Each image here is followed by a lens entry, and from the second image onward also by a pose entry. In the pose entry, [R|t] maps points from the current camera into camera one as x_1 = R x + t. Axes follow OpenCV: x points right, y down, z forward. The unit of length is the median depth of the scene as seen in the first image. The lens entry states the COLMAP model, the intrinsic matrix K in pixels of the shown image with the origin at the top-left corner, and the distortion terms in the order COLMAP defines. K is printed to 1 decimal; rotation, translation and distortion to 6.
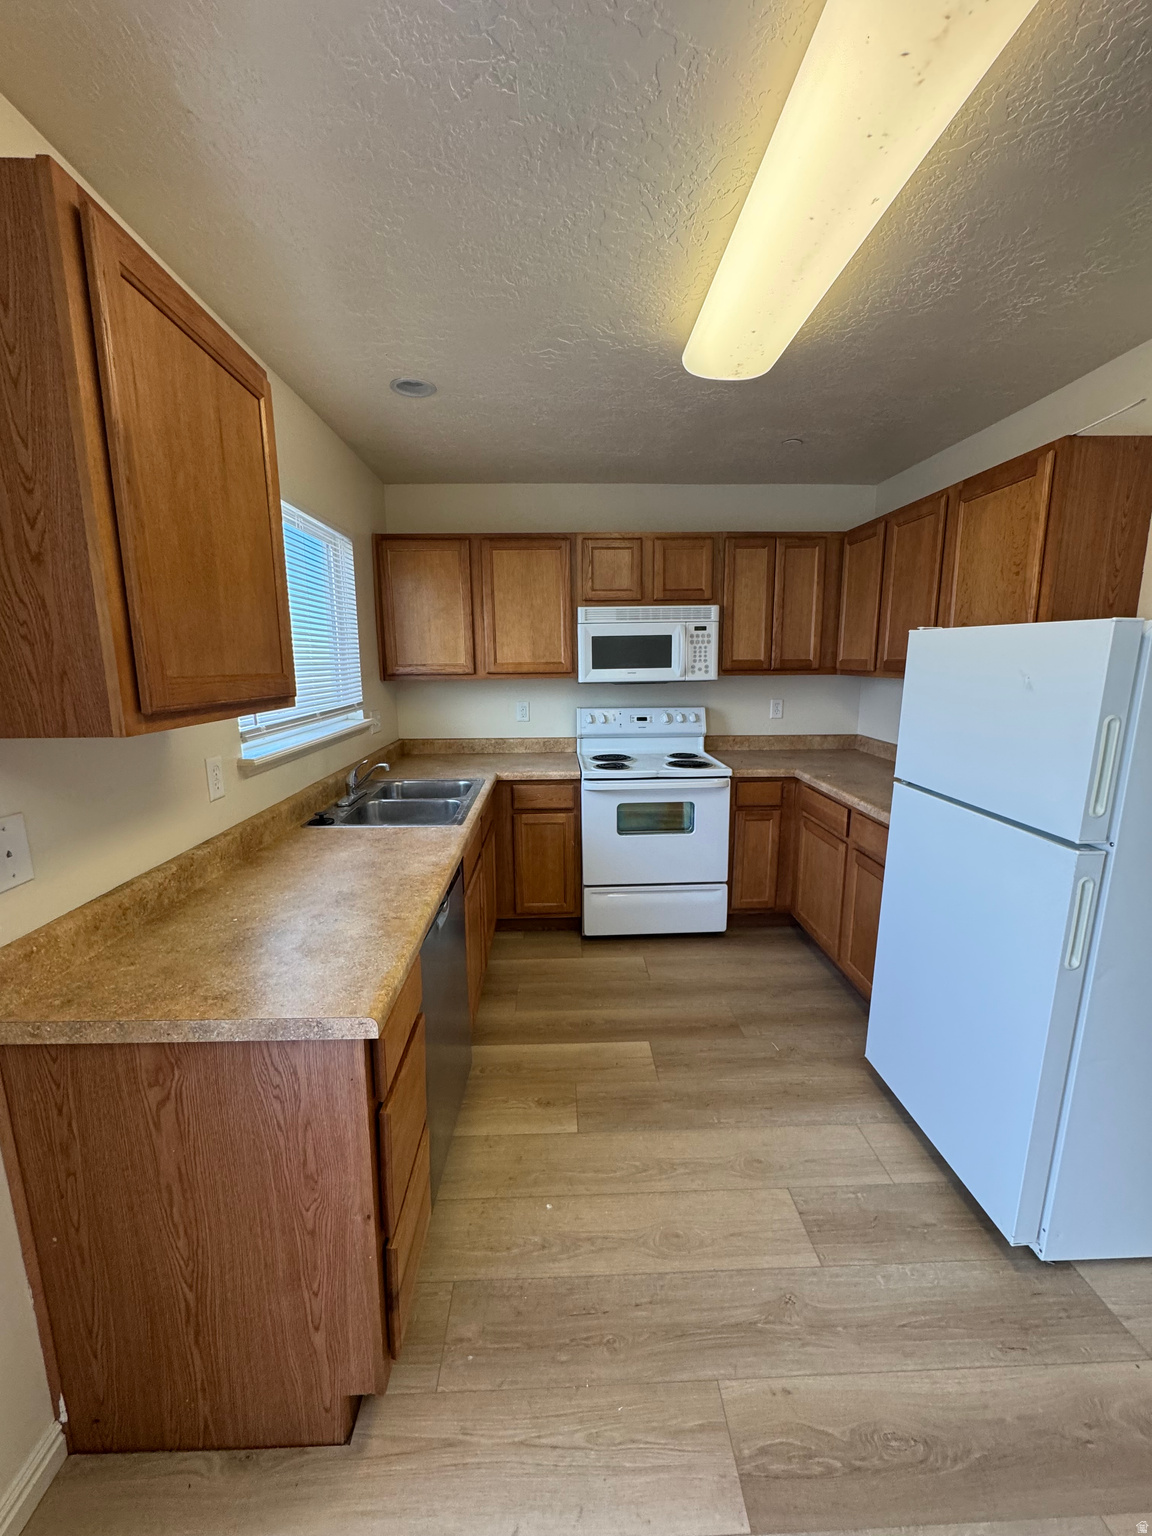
lens RADIAL K [[608.9, 0, 577.4], [0, 608.9, 765.7], [0, 0, 1]] dist [-0.002055, -0.000145]
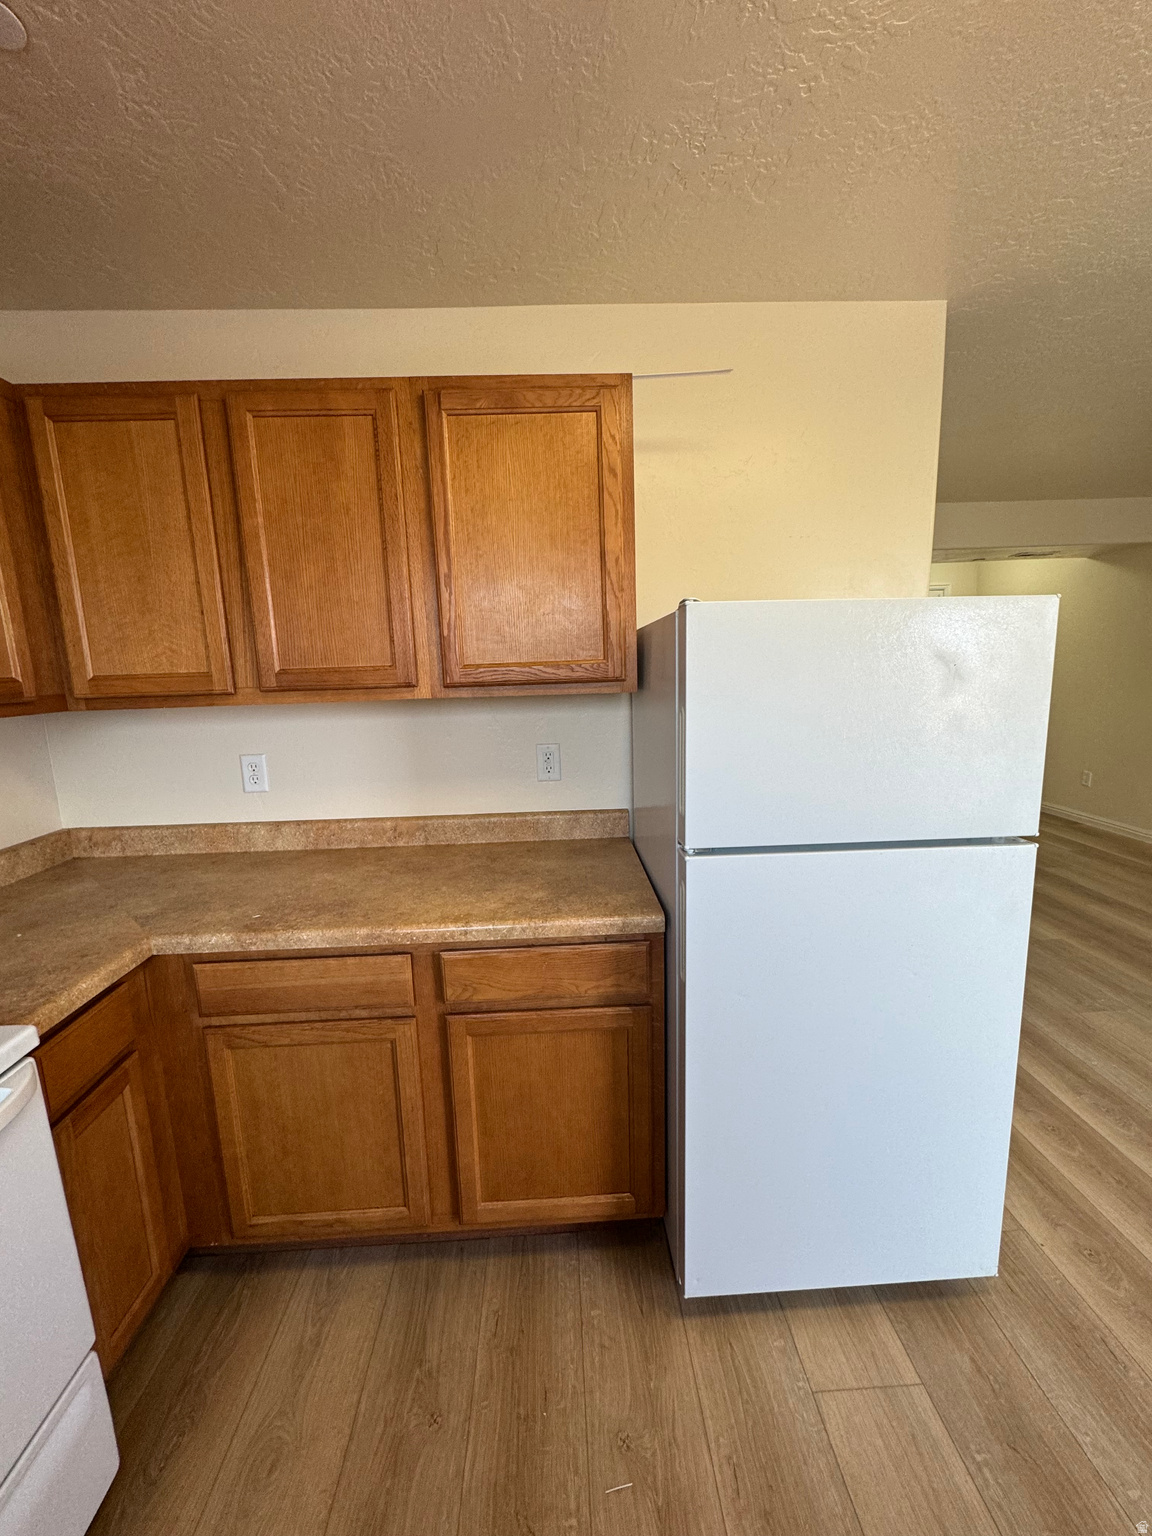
lens RADIAL K [[608.9, 0, 577.4], [0, 608.9, 765.7], [0, 0, 1]] dist [-0.002055, -0.000145]
pose [[-0.010089, -0.157331, 0.987494, -0.032721], [0.206529, 0.965924, 0.156005, -0.106601], [-0.978388, 0.205520, 0.022748, 0.651629]]
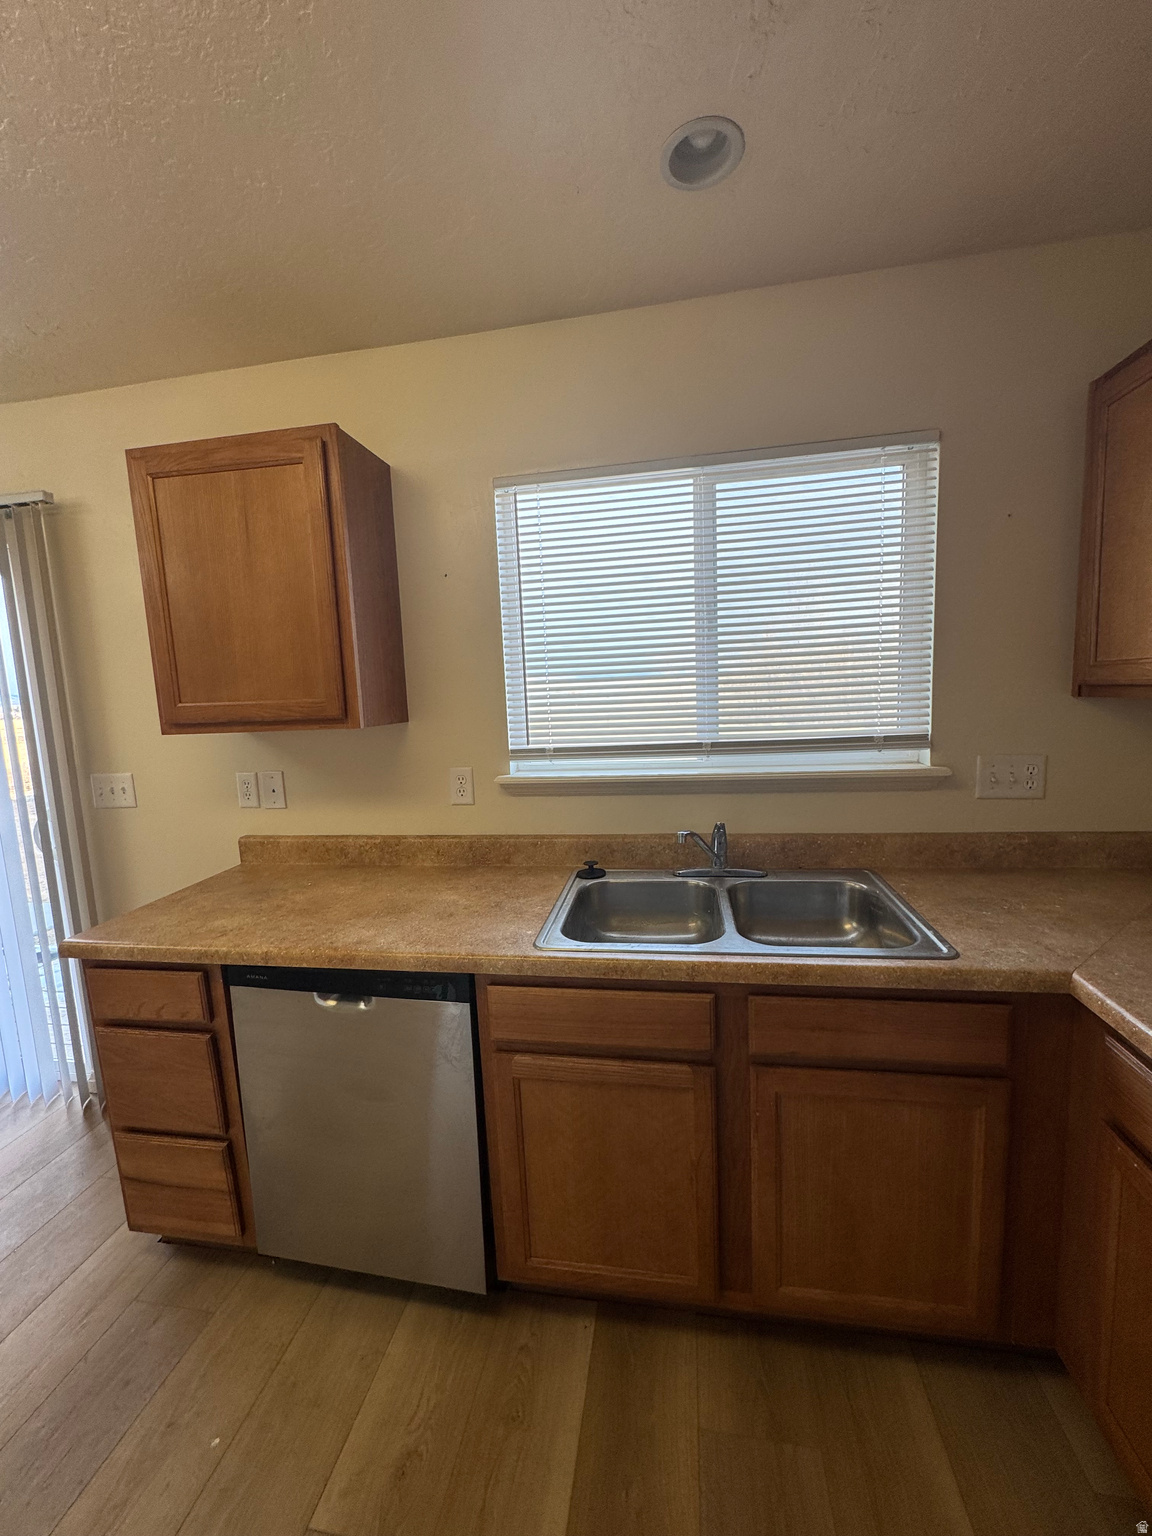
lens RADIAL K [[608.9, 0, 577.4], [0, 608.9, 765.7], [0, 0, 1]] dist [-0.002055, -0.000145]
pose [[-0.204010, 0.135923, -0.969487, 0.232941], [-0.124845, 0.978616, 0.163475, -0.118305], [0.970976, 0.154386, -0.182678, 0.732808]]
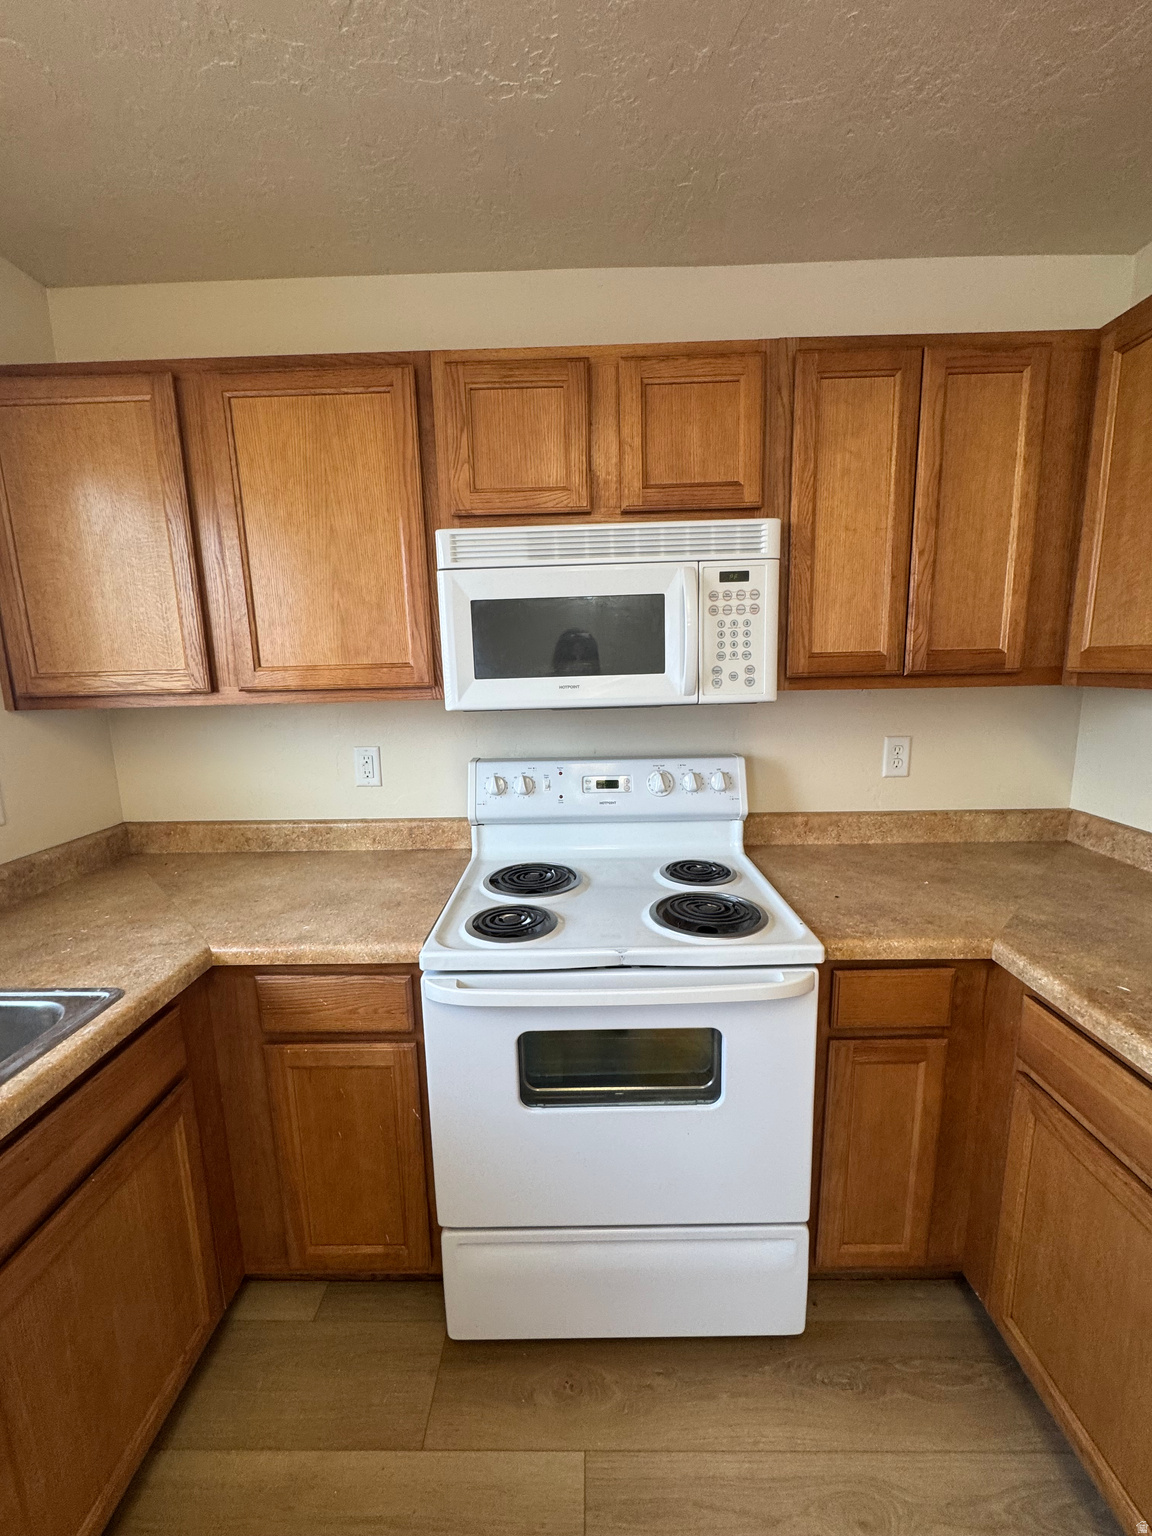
lens RADIAL K [[608.9, 0, 577.4], [0, 608.9, 765.7], [0, 0, 1]] dist [-0.002055, -0.000145]
pose [[0.998863, -0.004692, -0.047444, 0.115151], [0.004220, 0.999941, -0.010037, -0.094328], [0.047488, 0.009826, 0.998823, 0.585585]]
